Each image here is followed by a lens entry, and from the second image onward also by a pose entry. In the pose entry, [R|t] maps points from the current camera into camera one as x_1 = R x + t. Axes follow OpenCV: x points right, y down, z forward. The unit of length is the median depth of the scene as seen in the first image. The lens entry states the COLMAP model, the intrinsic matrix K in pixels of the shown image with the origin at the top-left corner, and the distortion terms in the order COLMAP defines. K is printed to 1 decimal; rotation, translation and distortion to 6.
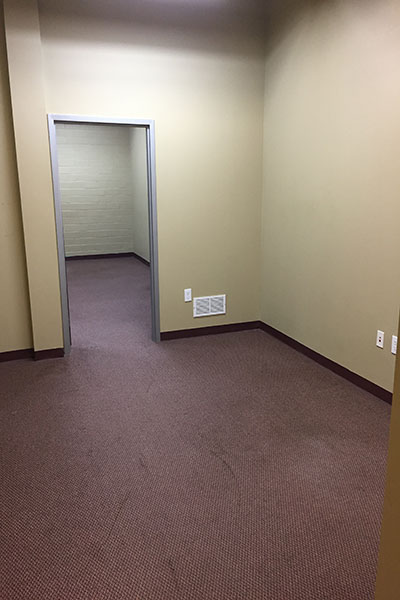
lens RADIAL K [[485.9, 0, 200.0], [0, 485.9, 300.0], [0, 0, 1]] dist [0.008154, 0.000809]
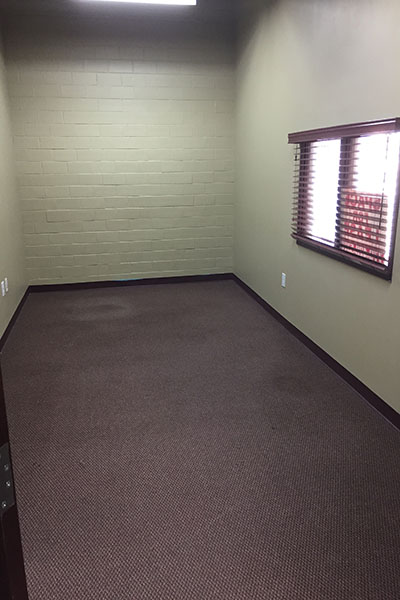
lens RADIAL K [[485.9, 0, 200.0], [0, 485.9, 300.0], [0, 0, 1]] dist [0.008154, 0.000809]
pose [[0.986919, 0.037393, -0.156820, -0.085820], [-0.031921, 0.998795, 0.037269, -0.092546], [0.158024, -0.031776, 0.986924, 0.394330]]
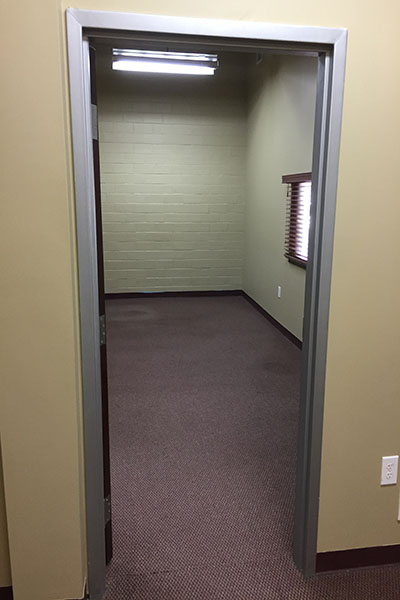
lens RADIAL K [[485.9, 0, 200.0], [0, 485.9, 300.0], [0, 0, 1]] dist [0.008154, 0.000809]
pose [[0.977873, 0.055322, -0.201752, -0.054233], [-0.060913, 0.997909, -0.021606, -0.068350], [0.200135, 0.033417, 0.979198, 0.284673]]
